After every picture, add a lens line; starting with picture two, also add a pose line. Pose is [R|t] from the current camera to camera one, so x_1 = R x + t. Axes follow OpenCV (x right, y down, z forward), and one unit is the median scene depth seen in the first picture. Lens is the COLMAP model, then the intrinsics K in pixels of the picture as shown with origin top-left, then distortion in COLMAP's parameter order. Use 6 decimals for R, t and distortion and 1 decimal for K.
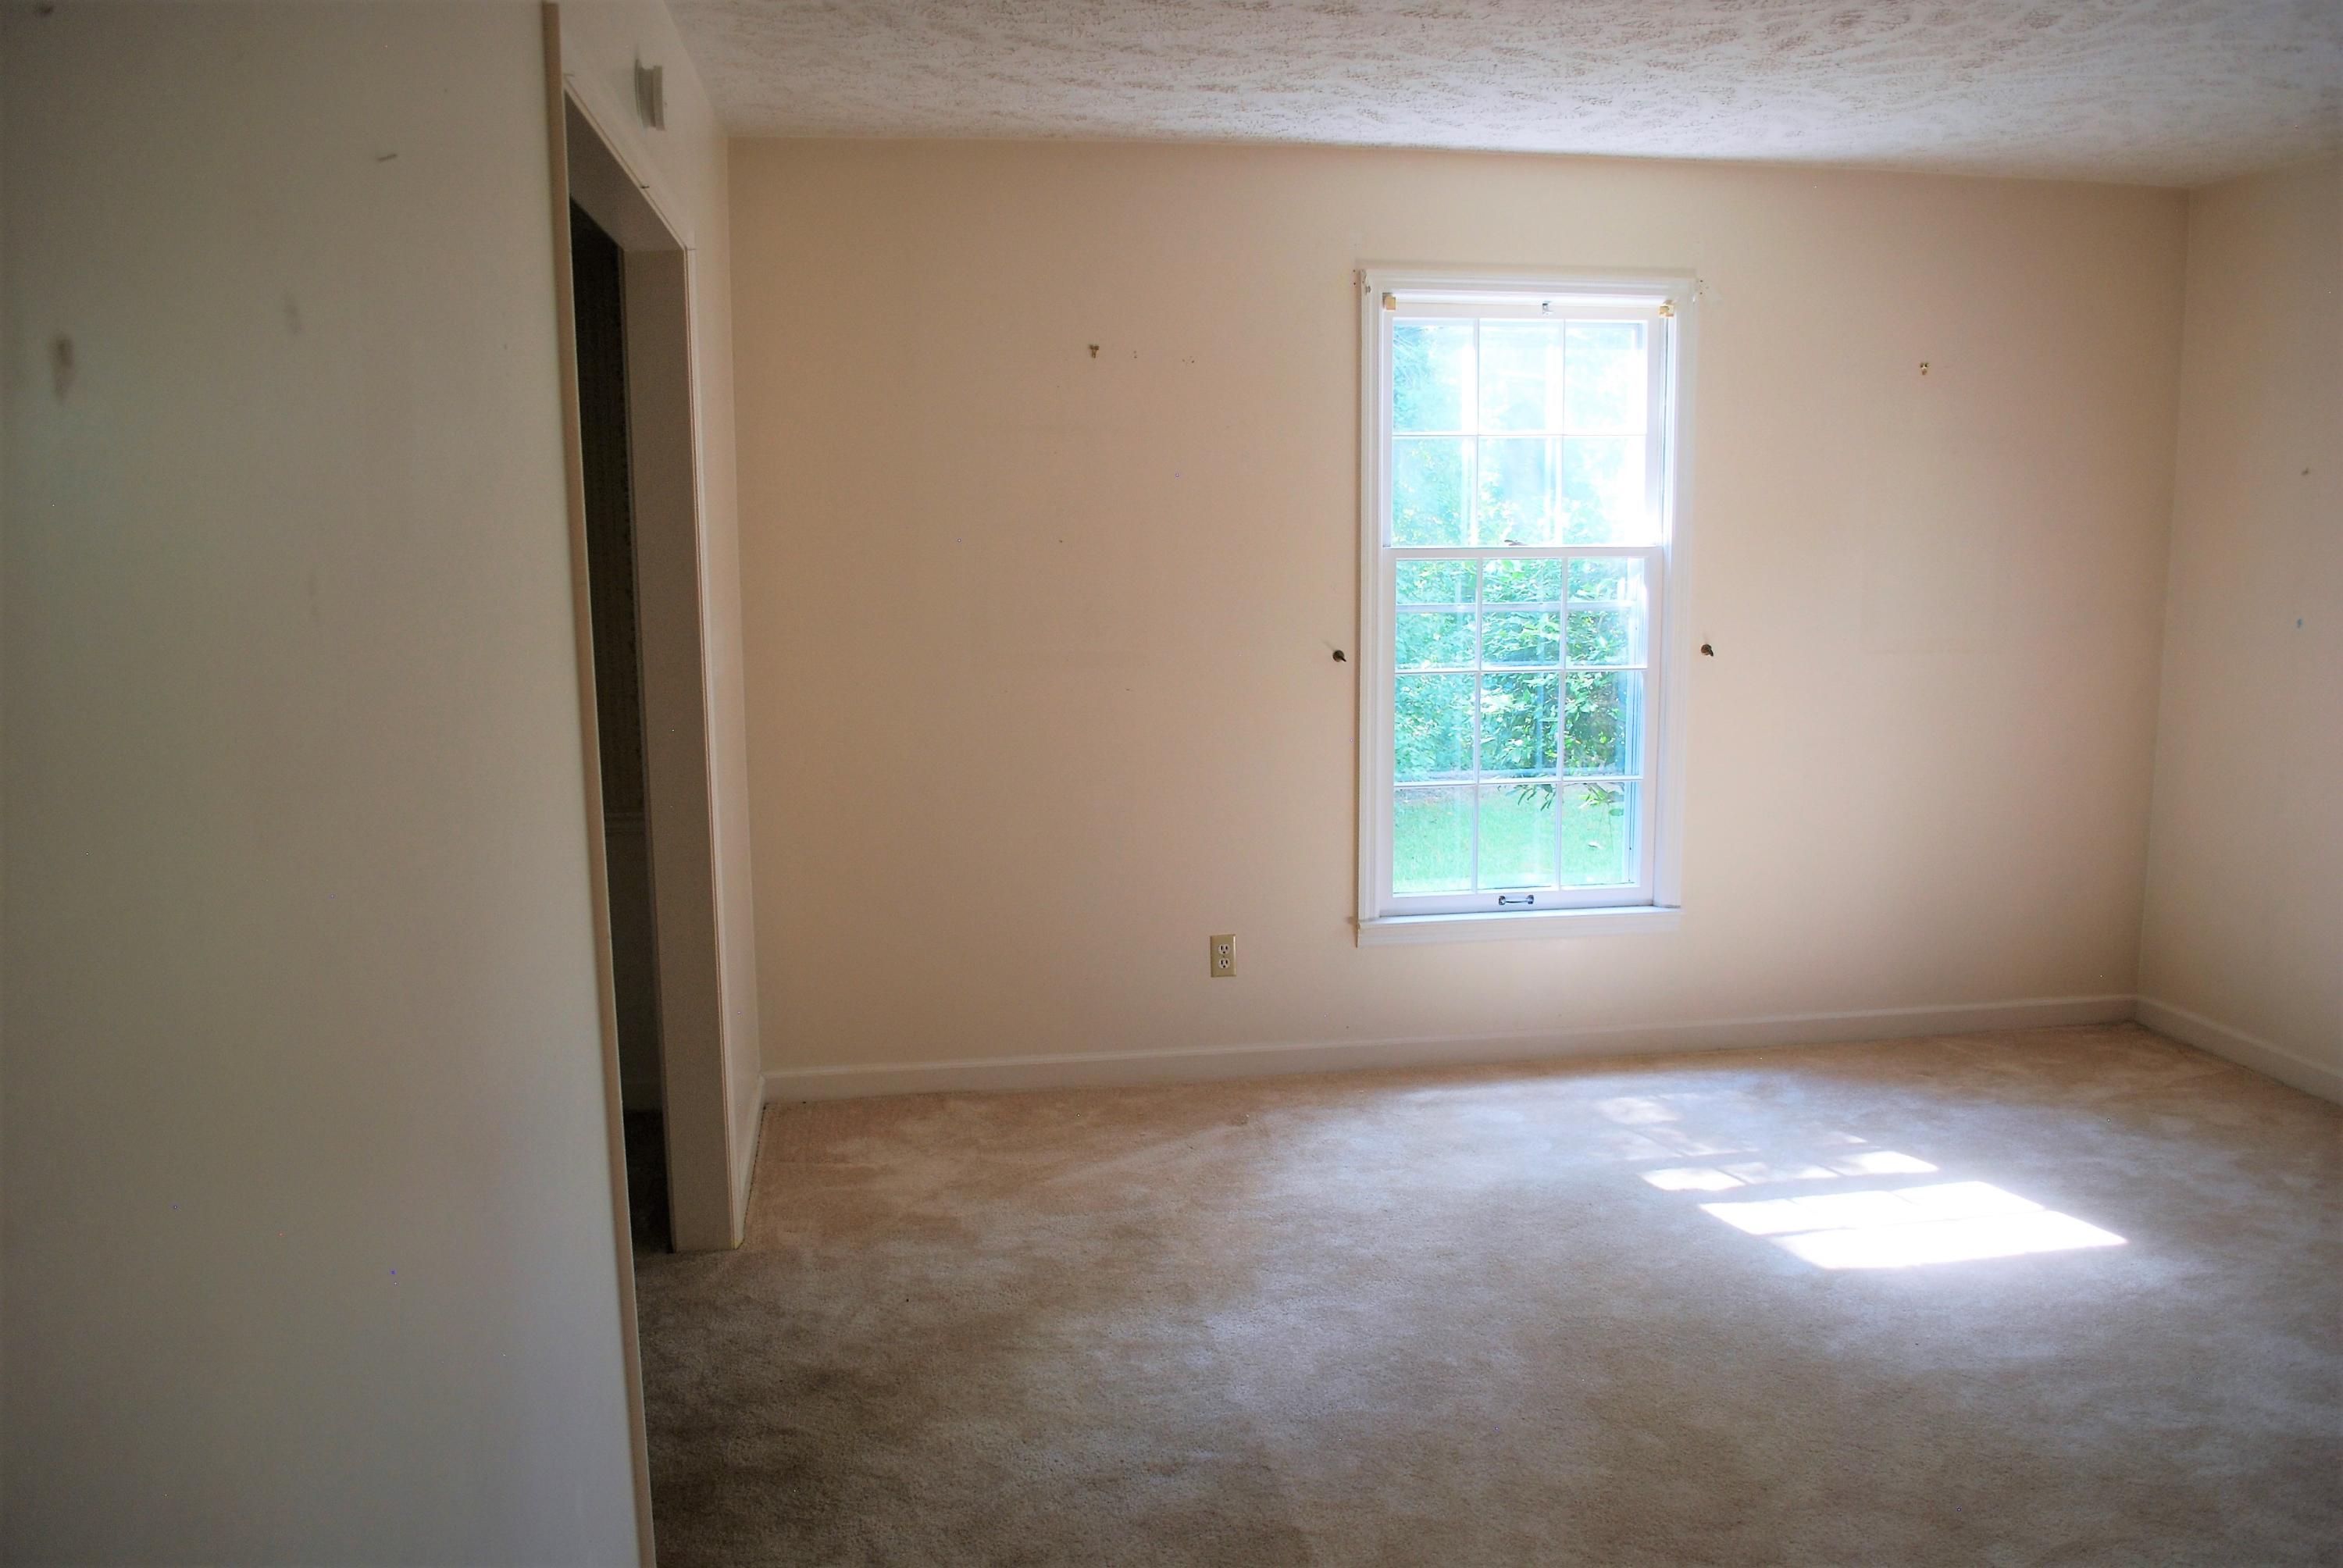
lens RADIAL K [[1846.1, 0, 1189.0], [0, 1846.1, 796.2], [0, 0, 1]] dist [-0.090194, 0.016837]
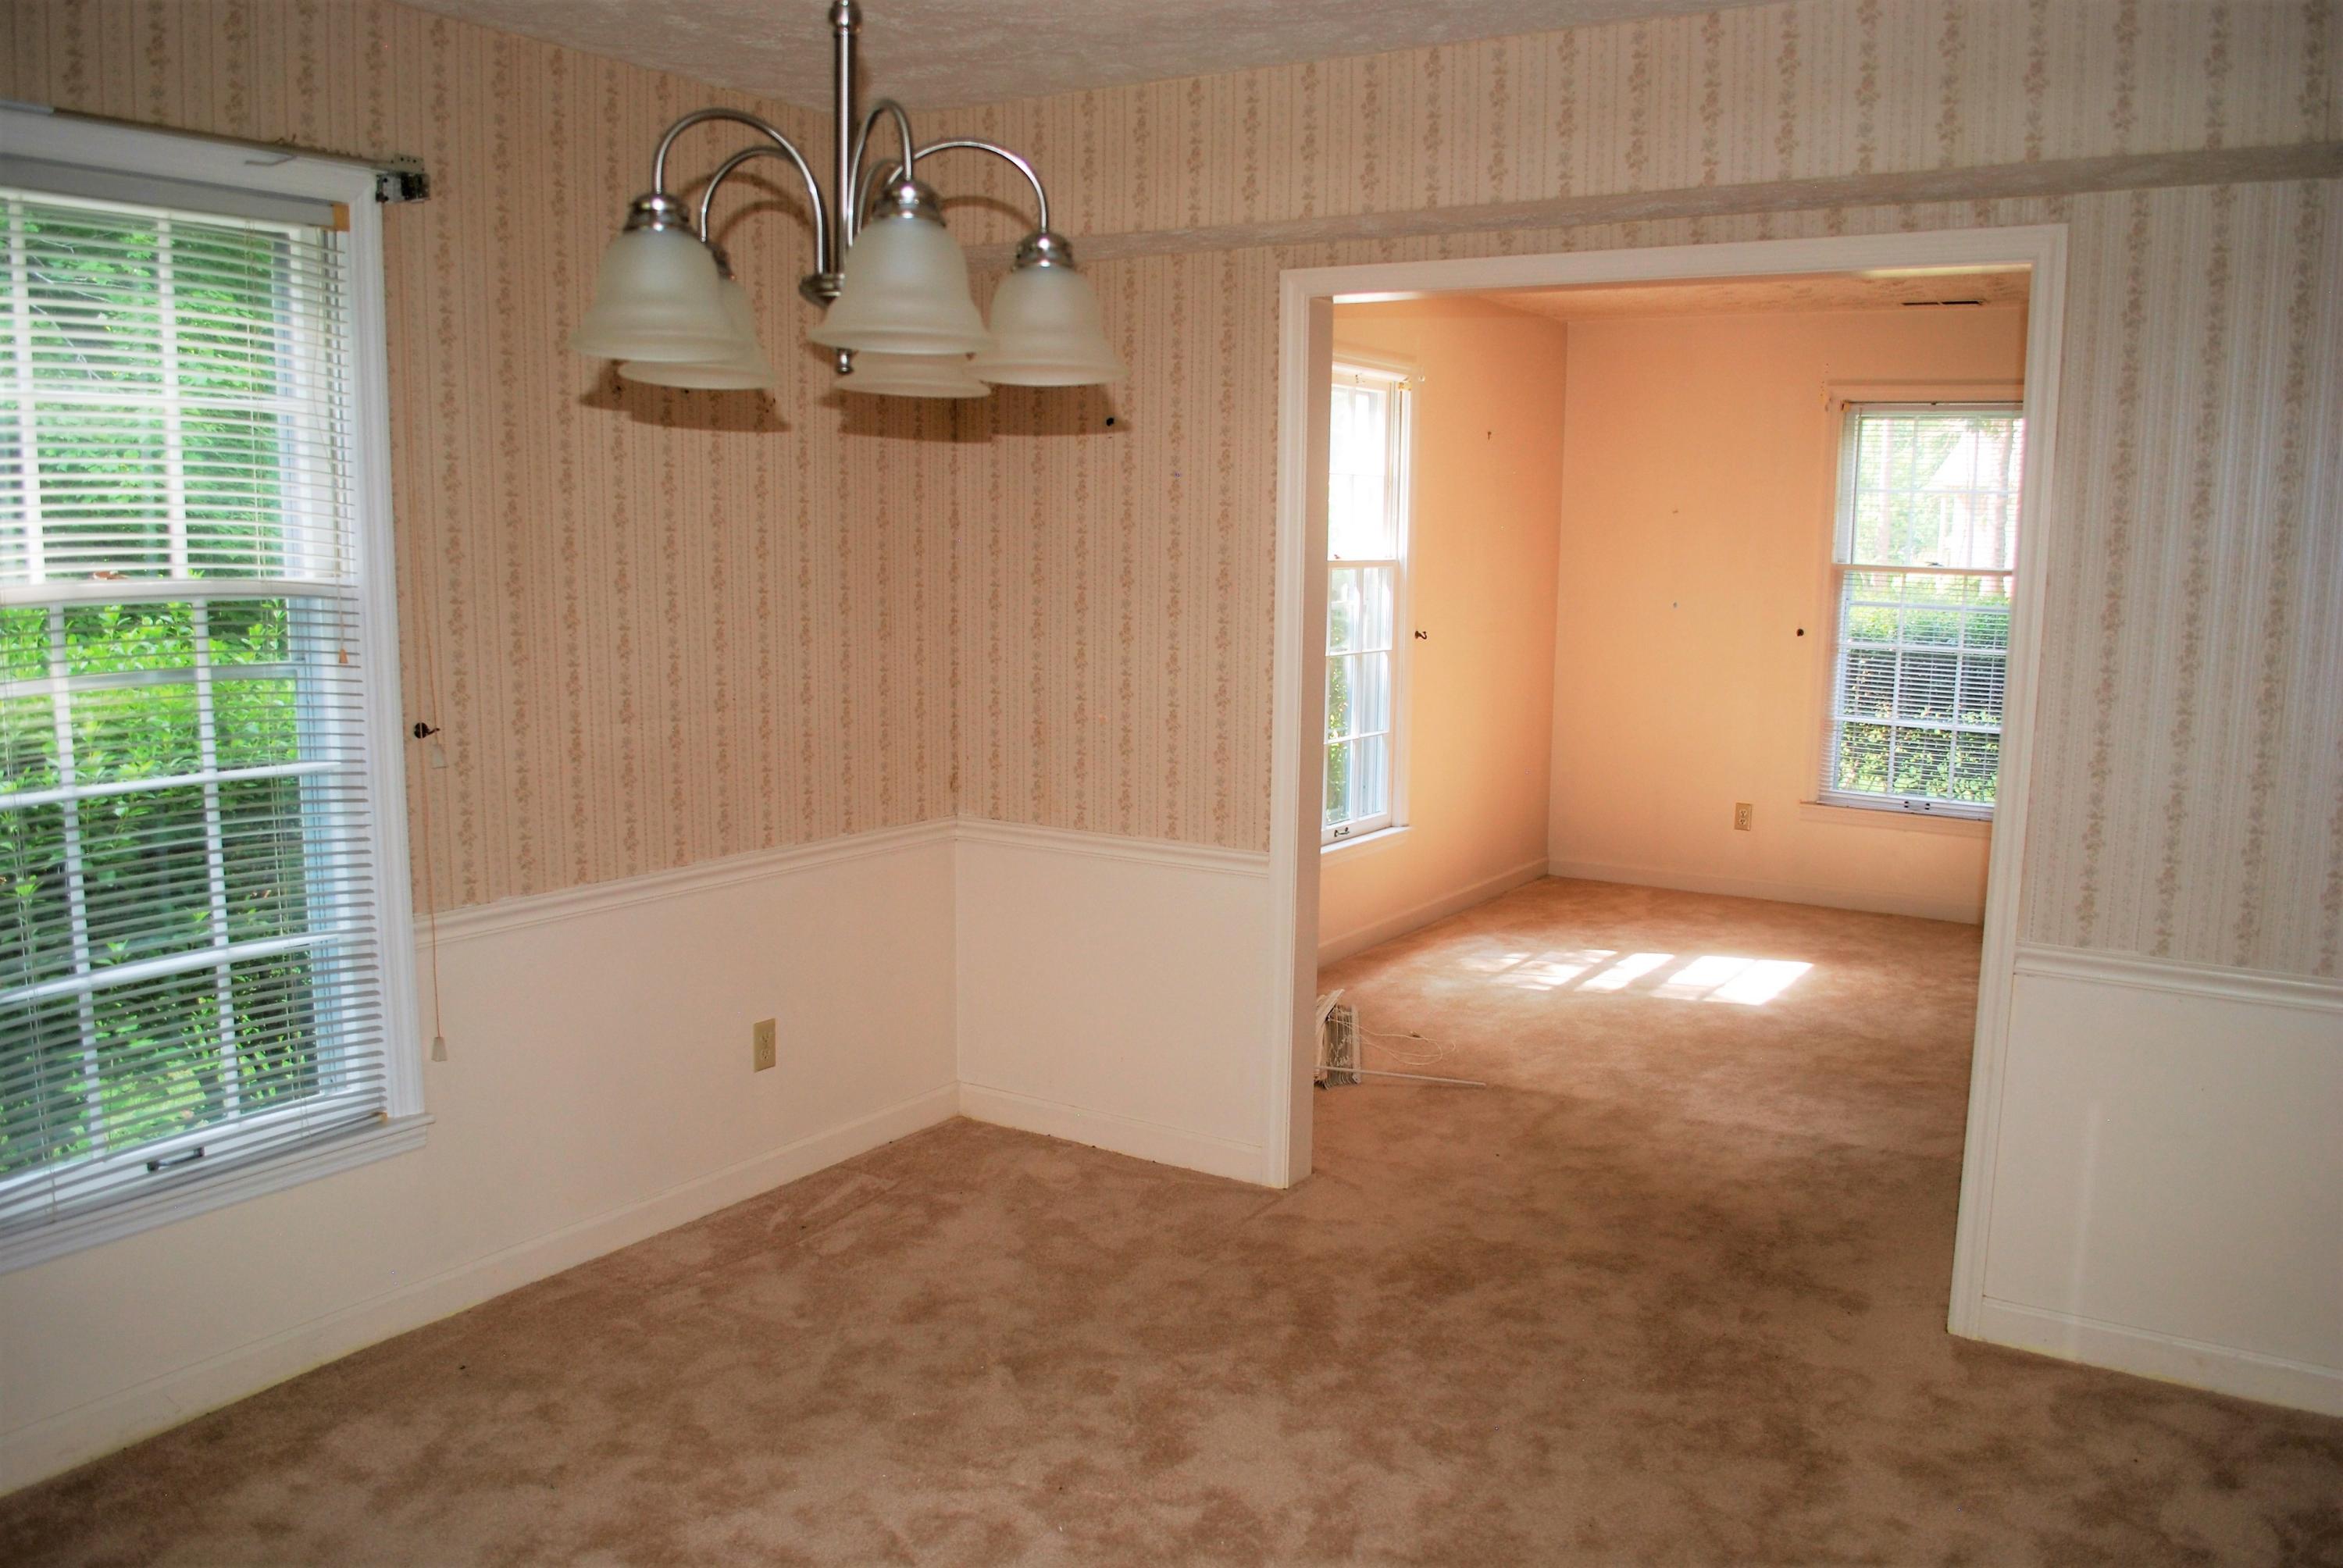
lens RADIAL K [[1846.1, 0, 1189.0], [0, 1846.1, 796.2], [0, 0, 1]] dist [-0.090194, 0.016837]
pose [[0.661800, -0.095397, 0.743586, -0.875271], [0.098204, 0.994355, 0.040166, -0.032348], [-0.743220, 0.046441, 0.667433, 0.212985]]
